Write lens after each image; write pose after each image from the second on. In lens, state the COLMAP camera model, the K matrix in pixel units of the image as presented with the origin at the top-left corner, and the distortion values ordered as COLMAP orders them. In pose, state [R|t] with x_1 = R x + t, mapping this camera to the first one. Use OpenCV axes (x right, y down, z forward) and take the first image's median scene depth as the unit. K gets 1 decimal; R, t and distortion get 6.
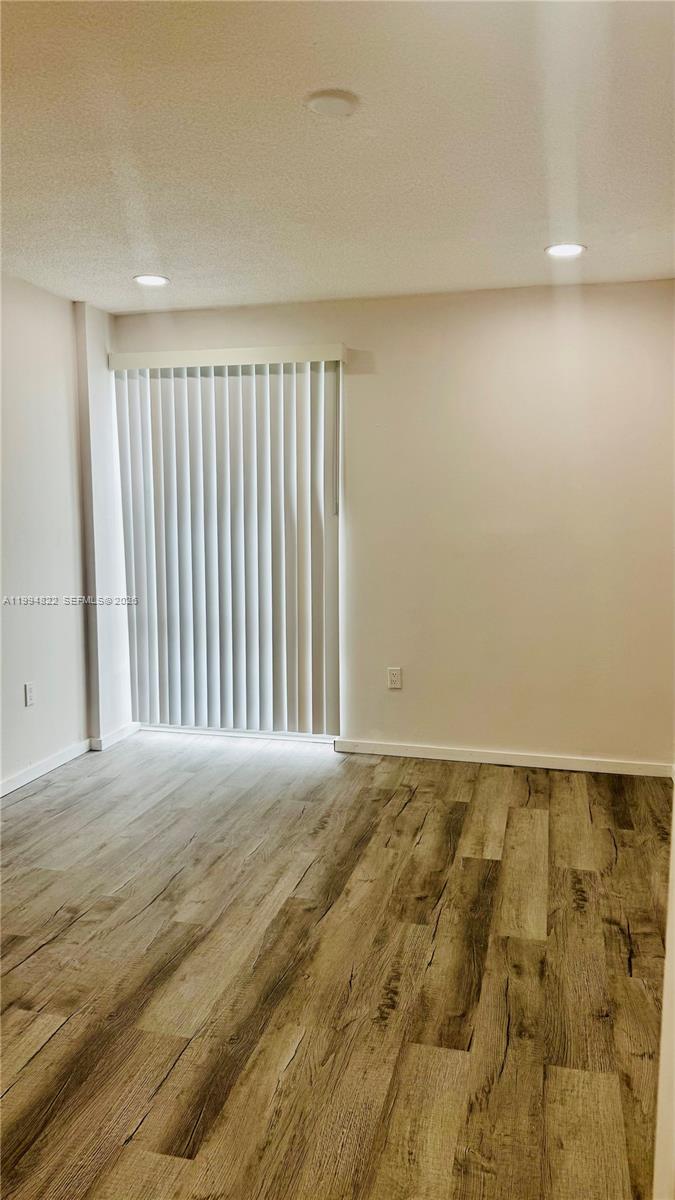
lens RADIAL K [[840.5, 0, 337.5], [0, 840.5, 600.0], [0, 0, 1]] dist [0.031423, -0.002036]
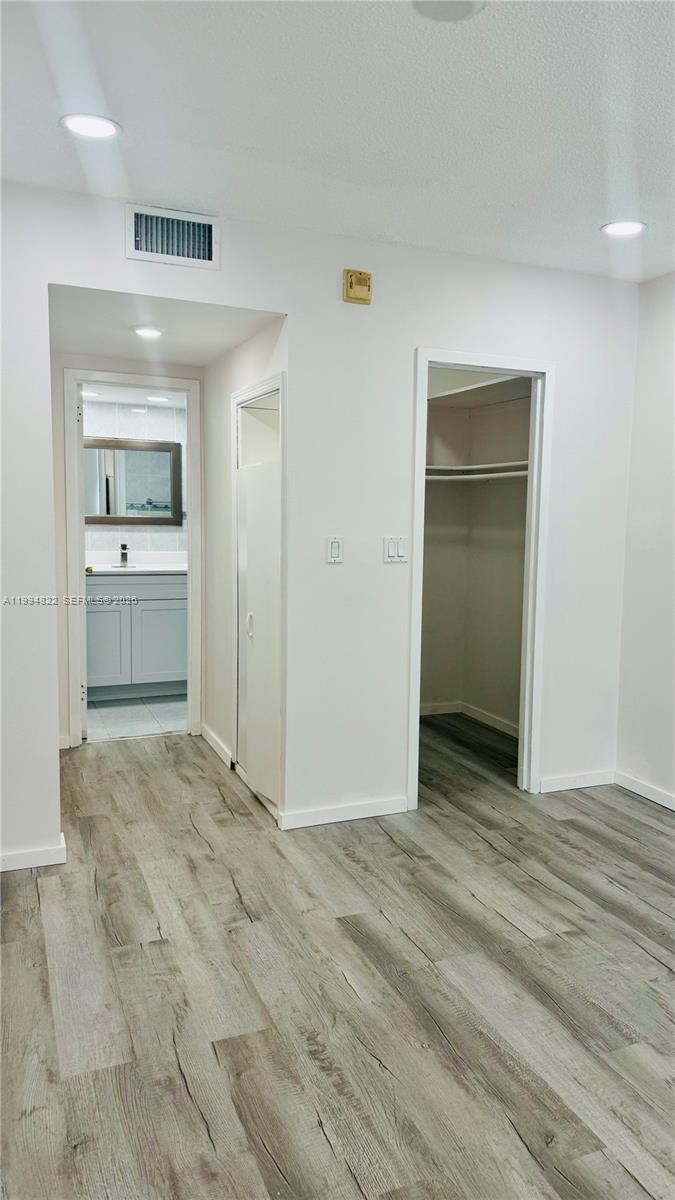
lens RADIAL K [[840.5, 0, 337.5], [0, 840.5, 600.0], [0, 0, 1]] dist [0.031423, -0.002036]
pose [[-0.801365, 0.048386, -0.596215, 0.569220], [-0.091436, 0.975101, 0.202032, -0.173671], [0.591146, 0.216416, -0.776988, 1.649374]]
